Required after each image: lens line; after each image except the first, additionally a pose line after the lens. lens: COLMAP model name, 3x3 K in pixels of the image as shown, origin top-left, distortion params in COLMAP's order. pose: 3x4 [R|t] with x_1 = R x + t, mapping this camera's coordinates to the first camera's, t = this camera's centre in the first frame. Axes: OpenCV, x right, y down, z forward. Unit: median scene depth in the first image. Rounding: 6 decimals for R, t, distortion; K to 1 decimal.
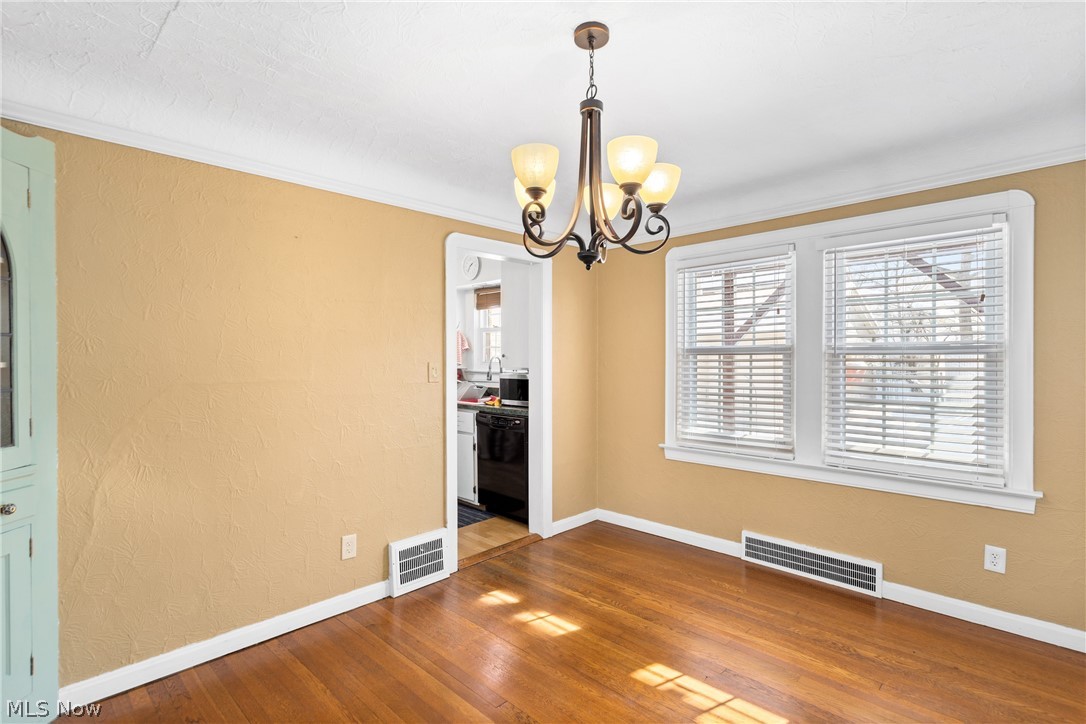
lens RADIAL K [[519.9, 0, 543.3], [0, 519.9, 359.5], [0, 0, 1]] dist [0.002107, 0.001791]
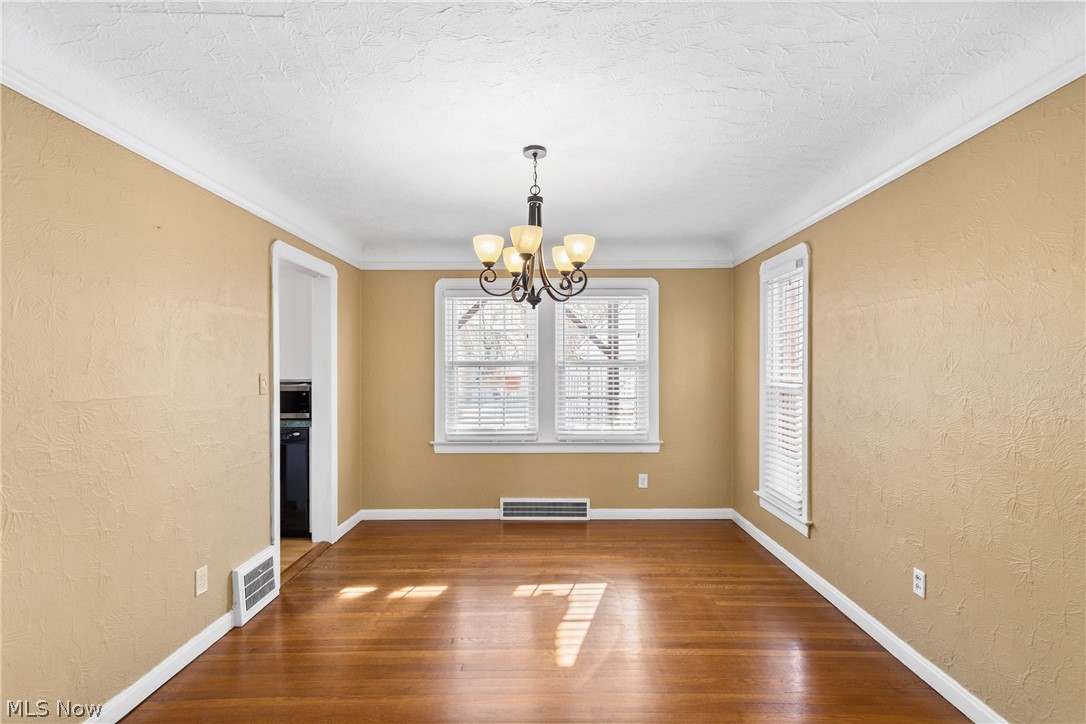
lens RADIAL K [[519.9, 0, 543.8], [0, 519.9, 368.8], [0, 0, 1]] dist [0.002107, 0.001791]
pose [[0.719997, 0.001433, 0.693976, -0.543203], [0.002189, 0.999988, -0.004335, 0.002031], [-0.693974, 0.004640, 0.719985, -0.049128]]
